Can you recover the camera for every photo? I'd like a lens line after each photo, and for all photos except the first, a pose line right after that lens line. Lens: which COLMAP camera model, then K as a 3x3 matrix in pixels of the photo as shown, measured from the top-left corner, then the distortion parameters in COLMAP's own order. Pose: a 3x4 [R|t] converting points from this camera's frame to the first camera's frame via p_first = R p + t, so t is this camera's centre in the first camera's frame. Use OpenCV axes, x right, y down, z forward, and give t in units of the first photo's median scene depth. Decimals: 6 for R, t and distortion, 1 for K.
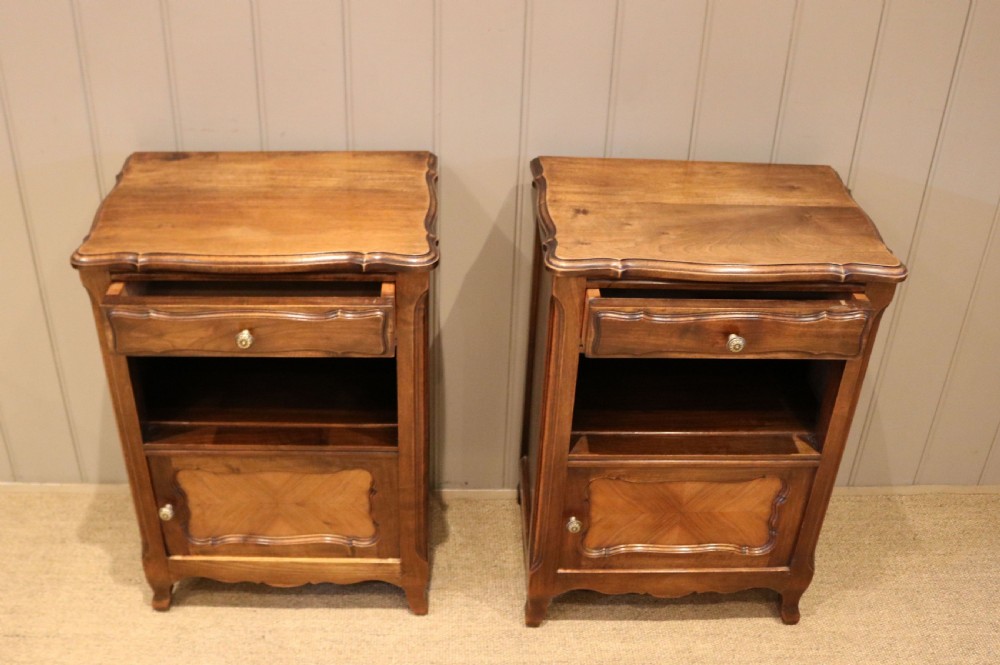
lens RADIAL K [[1014.9, 0, 462.3], [0, 1014.9, 310.0], [0, 0, 1]] dist [-0.155291, 0.115333]
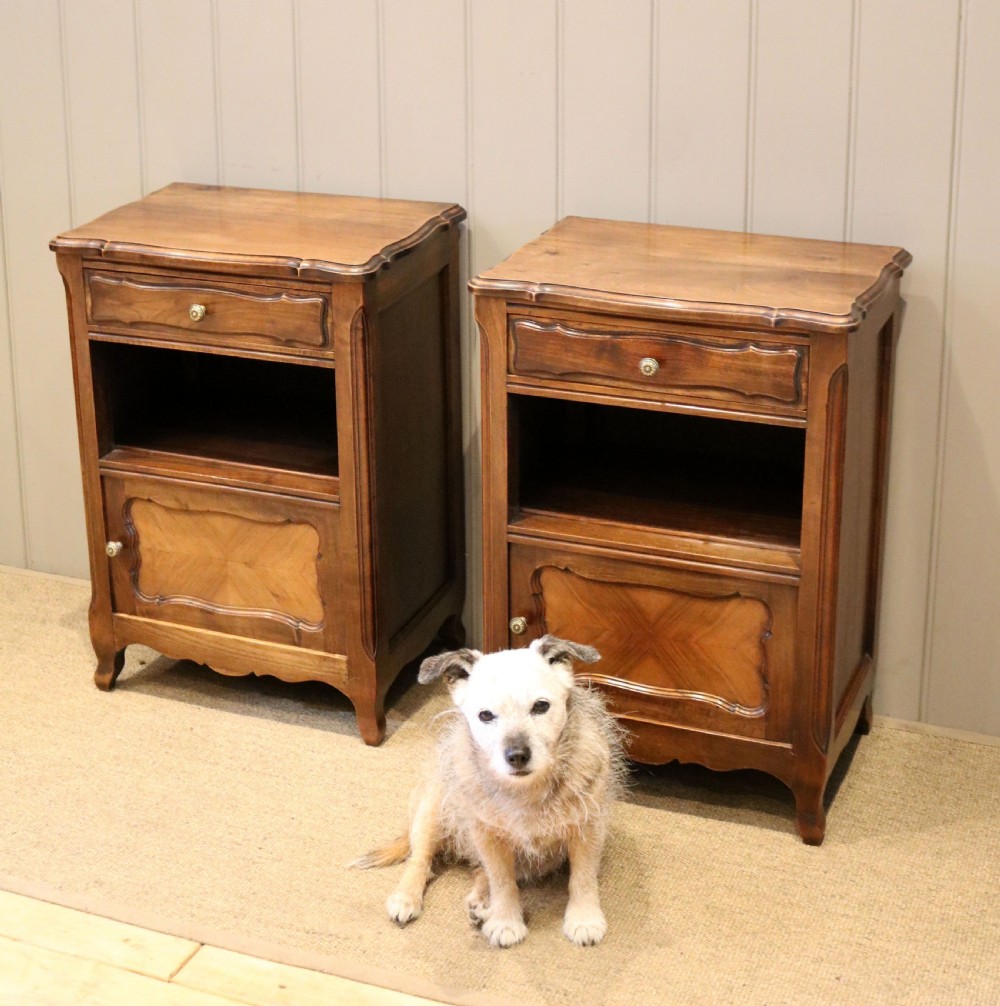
lens RADIAL K [[1840.0, 0, 499.6], [0, 1840.0, 315.4], [0, 0, 1]] dist [-0.101401, 0.100065]
pose [[0.922720, 0.084400, -0.376117, 0.633833], [-0.179659, 0.957439, -0.225904, 0.306578], [0.341043, 0.276019, 0.898612, -0.446433]]
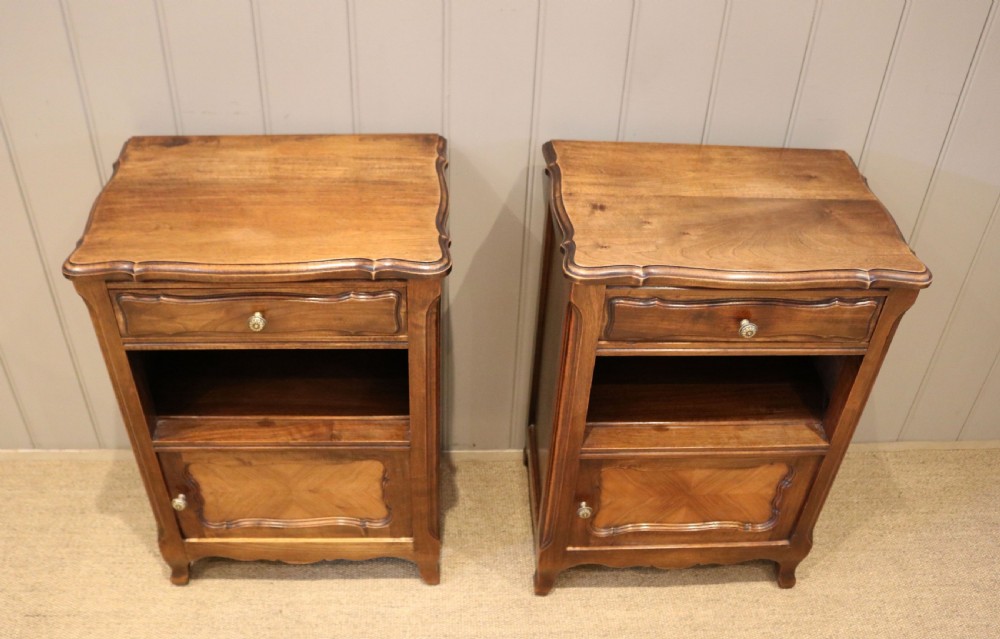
lens RADIAL K [[890.3, 0, 490.8], [0, 890.3, 303.1], [0, 0, 1]] dist [-0.157572, 0.121797]
pose [[0.999288, -0.005348, 0.037338, -0.015244], [0.001317, 0.994241, 0.107157, -0.087220], [-0.037696, -0.107032, 0.993541, 0.138183]]
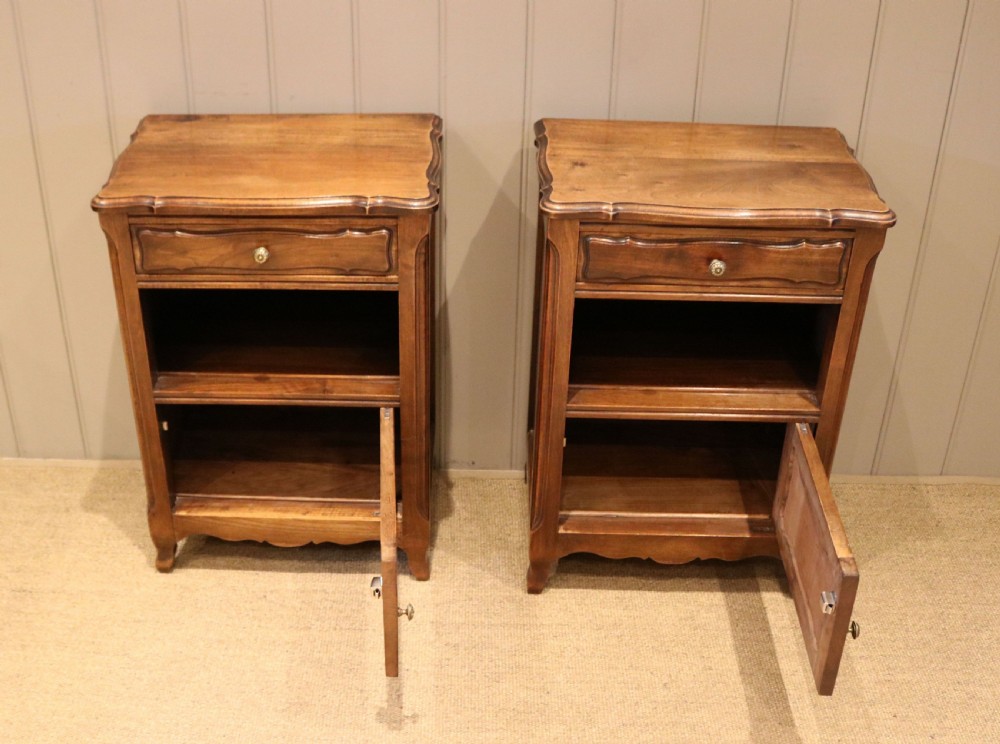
lens RADIAL K [[1184.3, 0, 421.6], [0, 1184.3, 370.3], [0, 0, 1]] dist [-0.147604, 0.081742]
pose [[0.997870, 0.010606, -0.064374, 0.033209], [-0.010852, 0.999935, -0.003483, 0.106275], [0.064333, 0.004174, 0.997920, -0.183663]]
